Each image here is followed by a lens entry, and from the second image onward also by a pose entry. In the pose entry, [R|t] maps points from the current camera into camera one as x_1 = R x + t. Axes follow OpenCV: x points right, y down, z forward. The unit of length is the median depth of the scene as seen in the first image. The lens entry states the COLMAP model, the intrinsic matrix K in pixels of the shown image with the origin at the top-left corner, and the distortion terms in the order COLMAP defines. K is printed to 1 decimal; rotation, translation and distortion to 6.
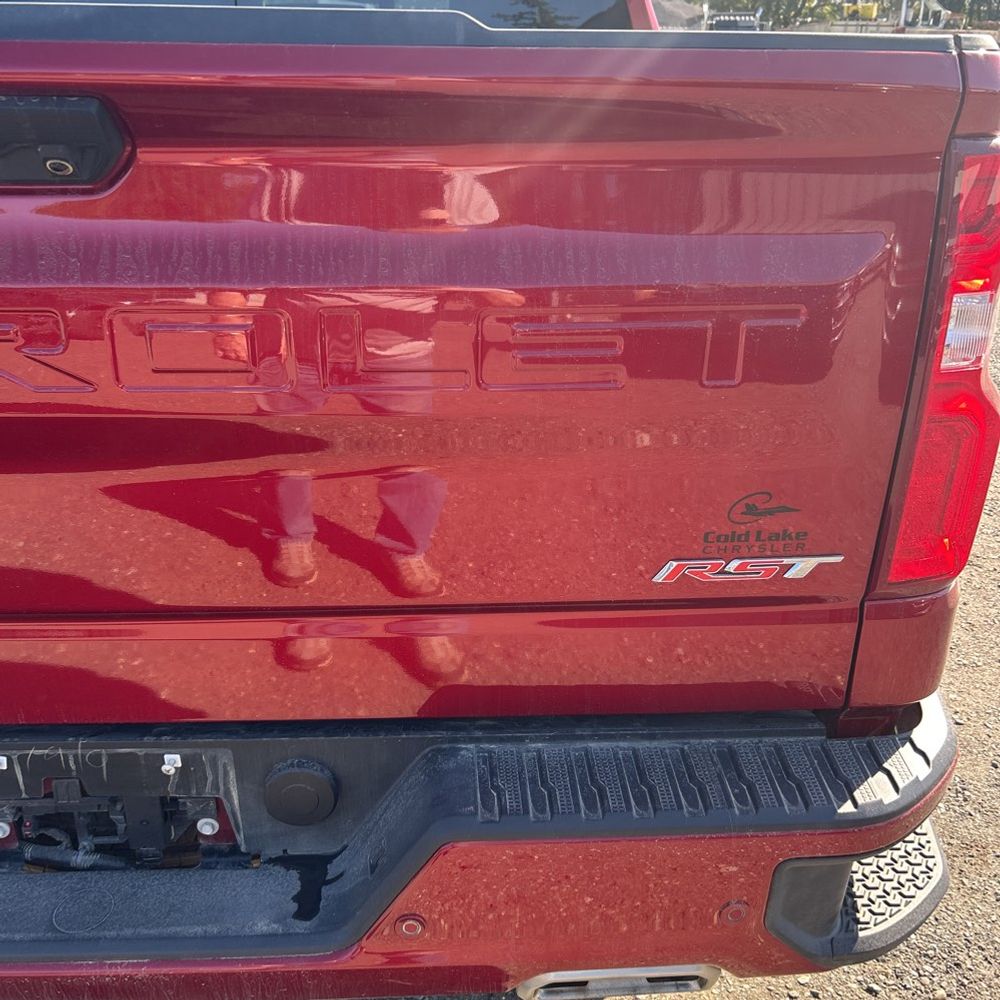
lens RADIAL K [[1004.4, 0, 511.0], [0, 1004.4, 498.9], [0, 0, 1]] dist [0.016033, 0.000000]
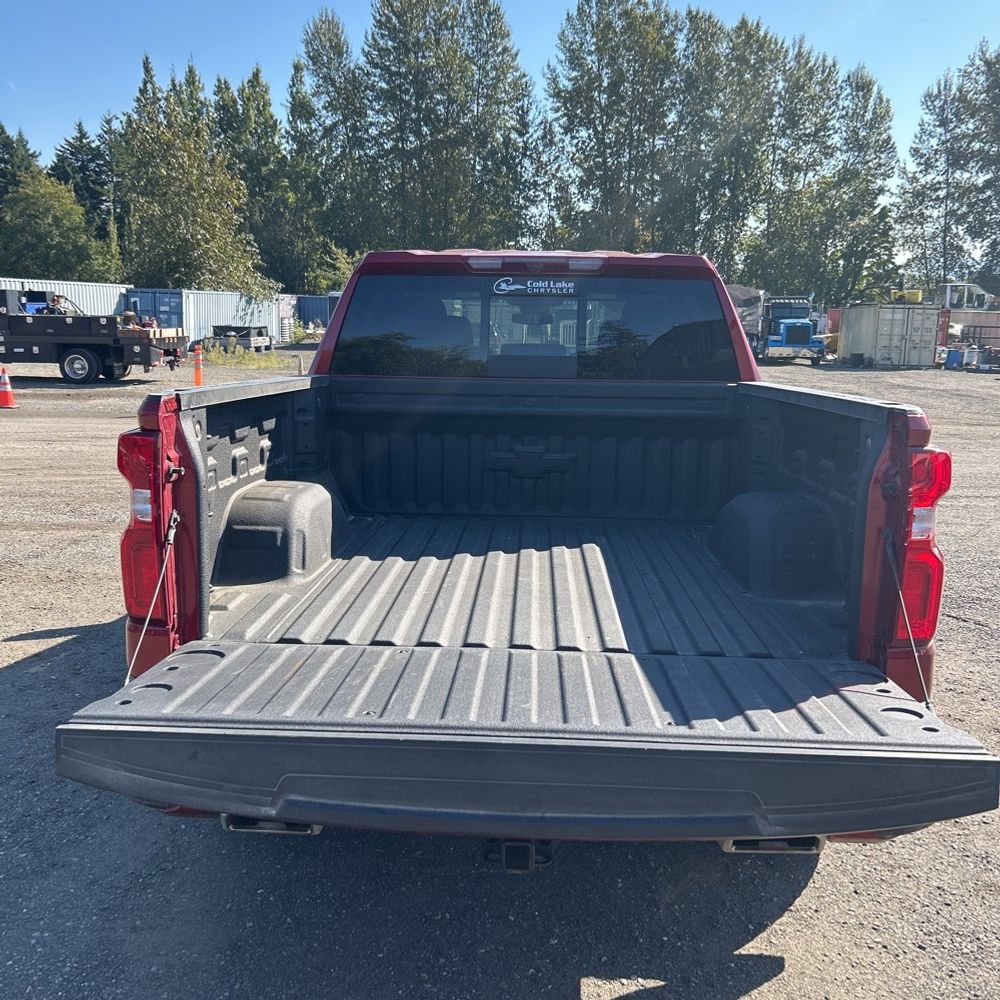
lens RADIAL K [[1004.4, 0, 494.8], [0, 1004.4, 499.0], [0, 0, 1]] dist [0.016033, 0.000000]
pose [[0.996766, 0.018176, -0.078273, -0.312558], [-0.036628, 0.969774, -0.241241, 0.331461], [0.071522, 0.243328, 0.967303, -1.185026]]
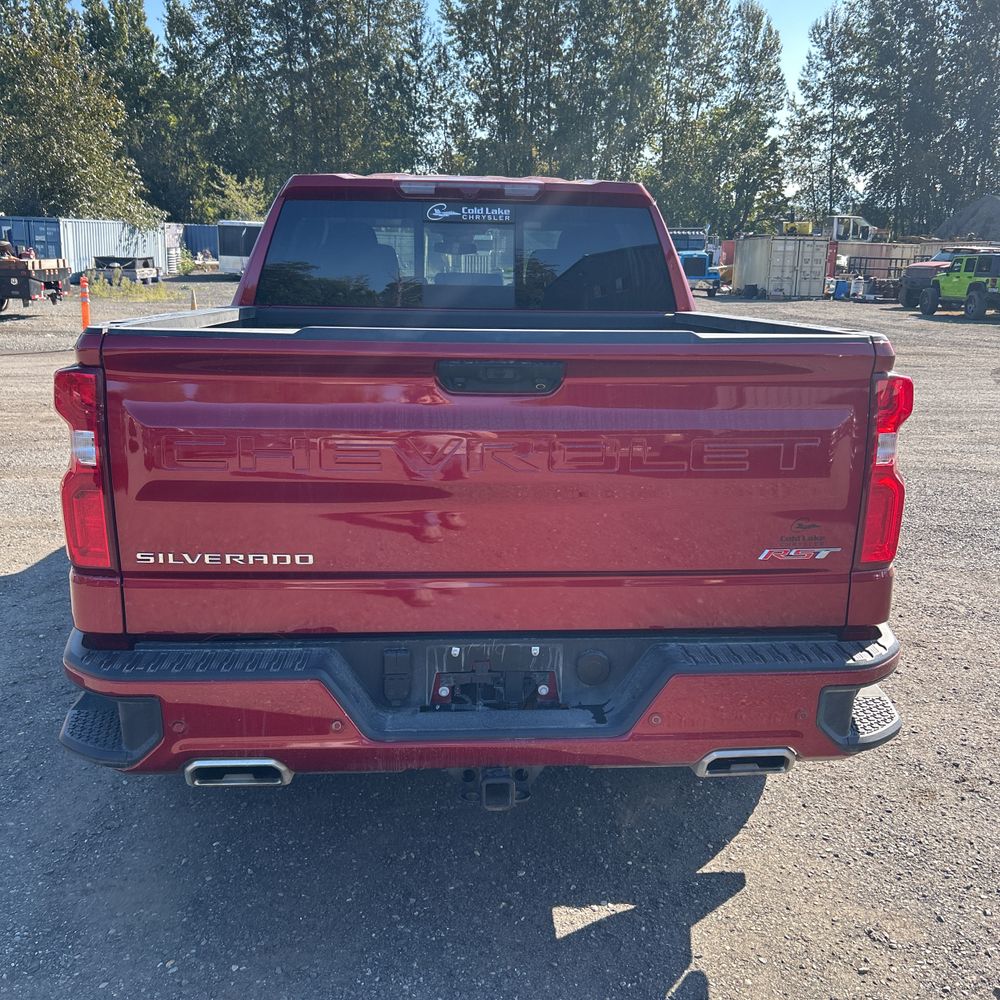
lens RADIAL K [[1004.4, 0, 512.2], [0, 1004.4, 490.1], [0, 0, 1]] dist [0.016033, 0.000000]
pose [[0.999321, -0.003691, 0.036669, -0.454248], [0.010499, 0.982259, -0.187233, 0.318811], [-0.035327, 0.187491, 0.981631, -1.129090]]
